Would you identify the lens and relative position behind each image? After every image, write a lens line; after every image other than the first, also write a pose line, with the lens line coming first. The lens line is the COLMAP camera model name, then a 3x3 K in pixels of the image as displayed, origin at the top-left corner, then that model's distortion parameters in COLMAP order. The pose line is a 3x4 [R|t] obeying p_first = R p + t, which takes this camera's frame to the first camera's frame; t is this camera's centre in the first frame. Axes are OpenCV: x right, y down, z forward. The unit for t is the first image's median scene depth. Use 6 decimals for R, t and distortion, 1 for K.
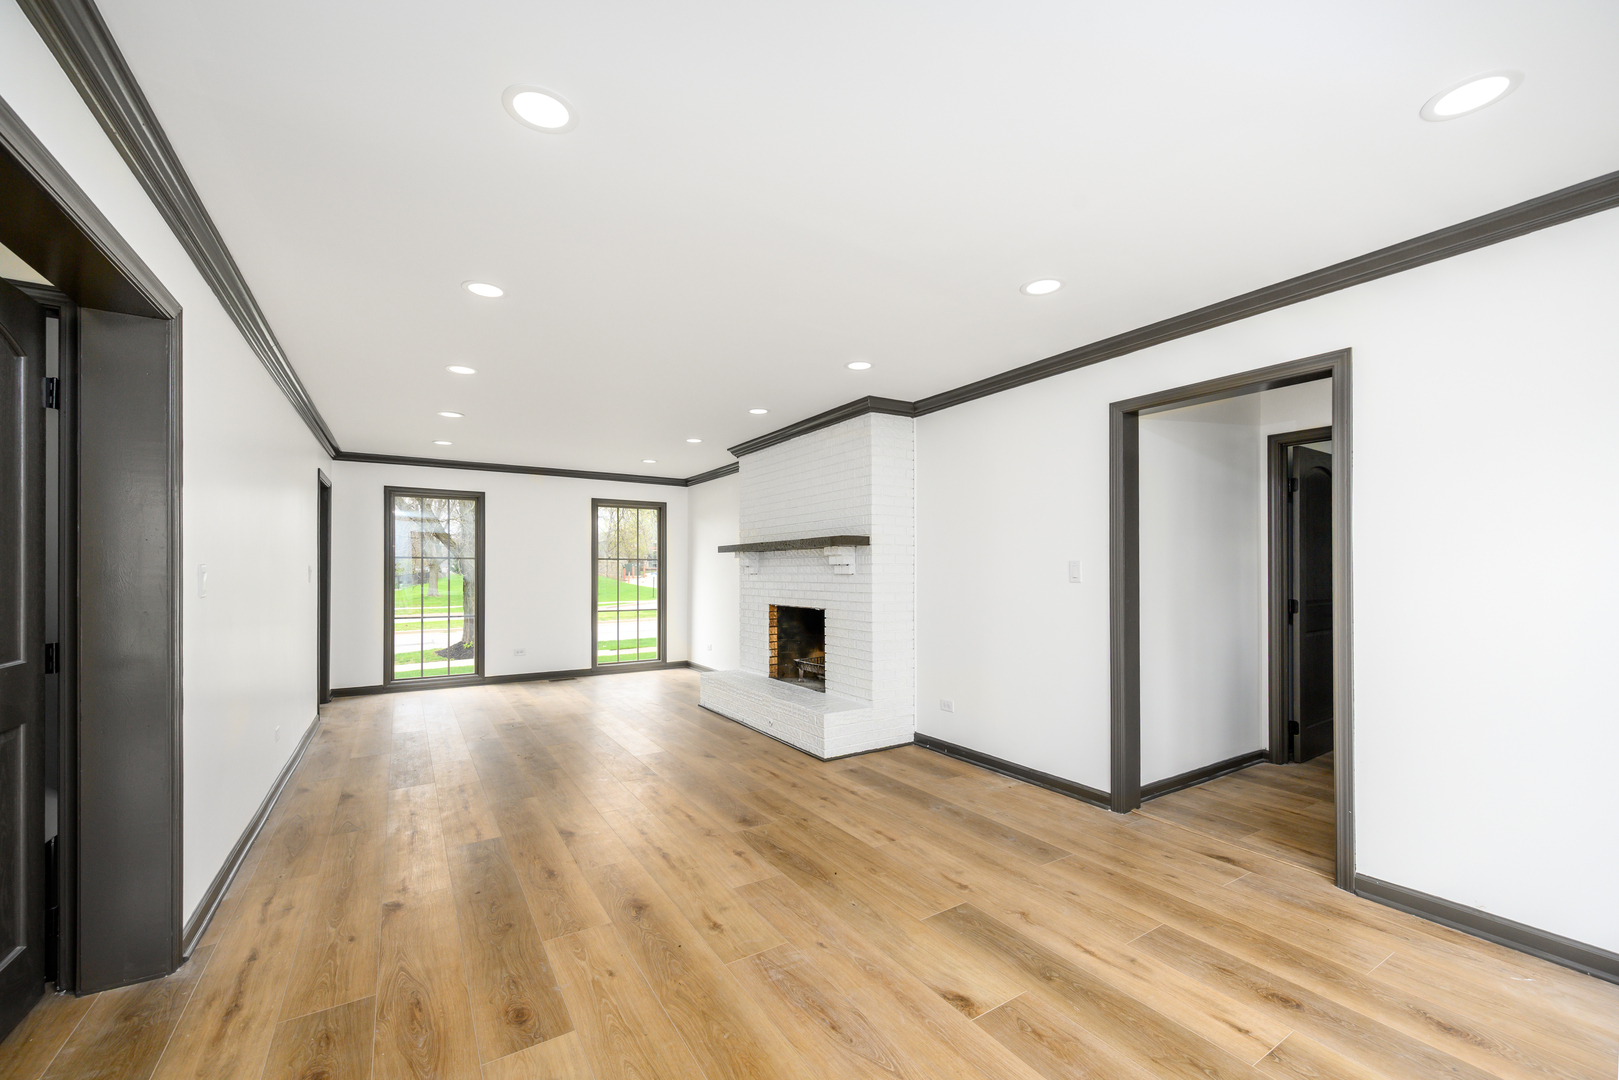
lens RADIAL K [[609.3, 0, 803.5], [0, 609.3, 568.0], [0, 0, 1]] dist [0.000343, -0.000086]
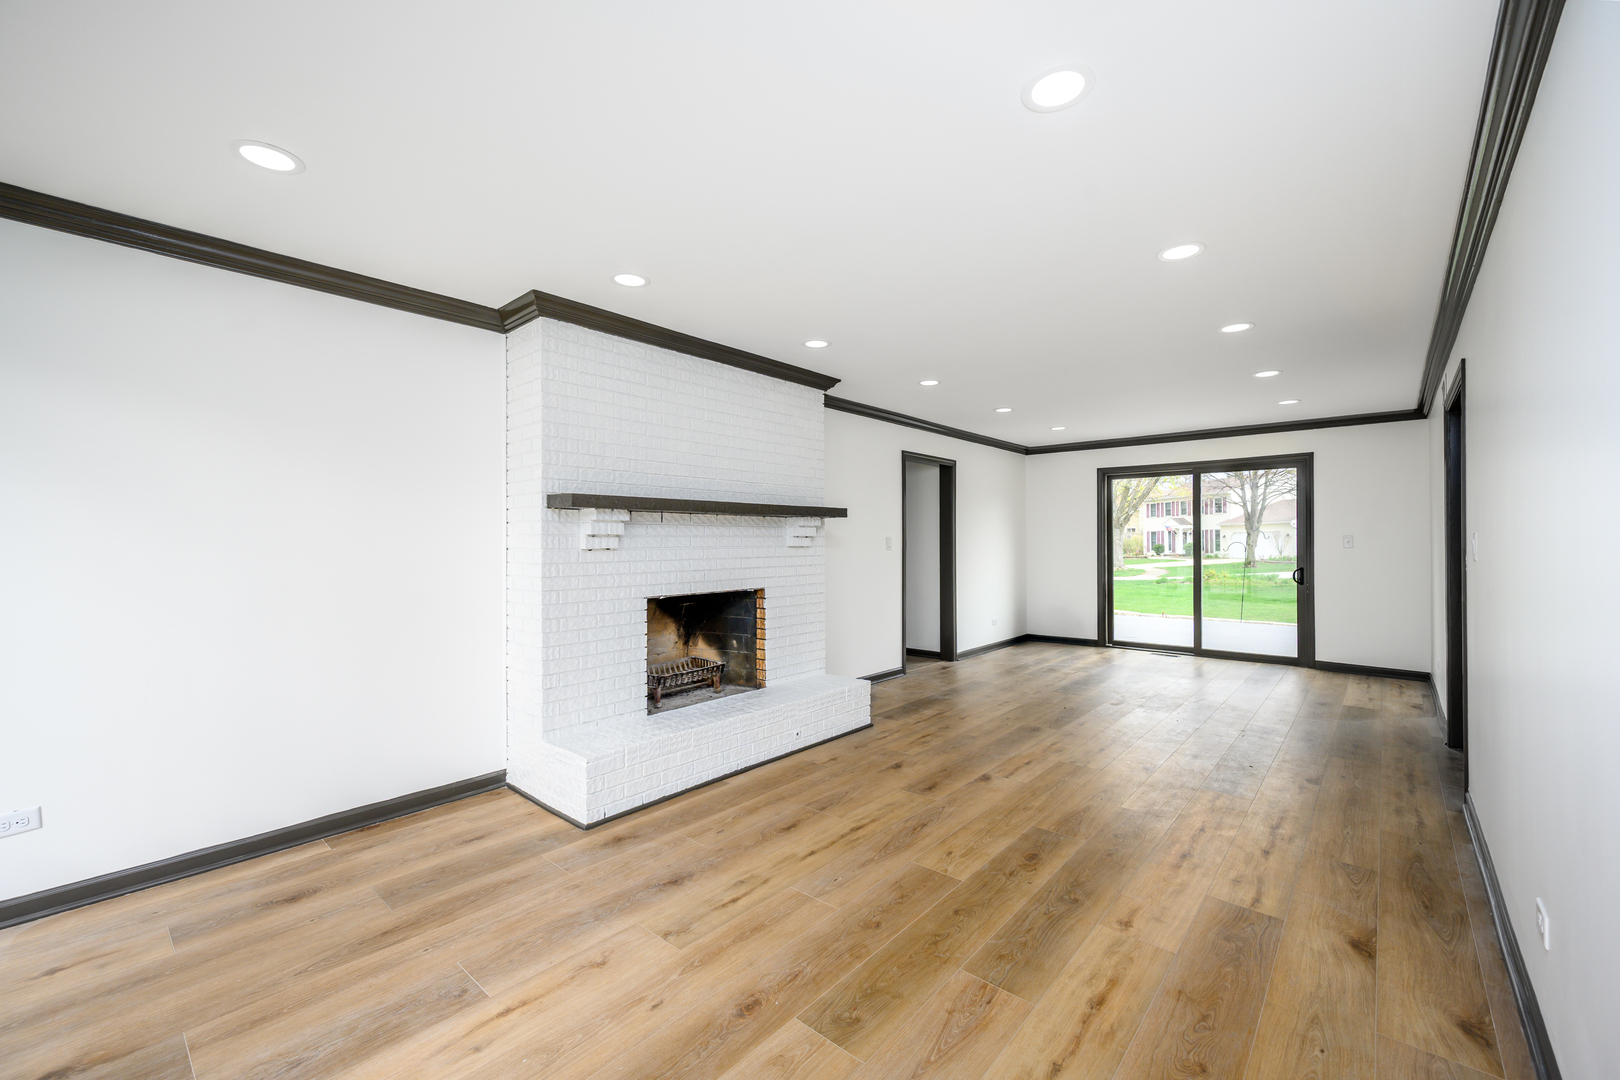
lens RADIAL K [[644.9, 0, 810.0], [0, 644.9, 540.0], [0, 0, 1]] dist [0.000015, -0.000081]
pose [[-0.252810, 0.009149, 0.967473, -1.073905], [0.000602, 0.999957, -0.009299, 0.011228], [-0.967516, -0.001768, -0.252804, 1.471628]]
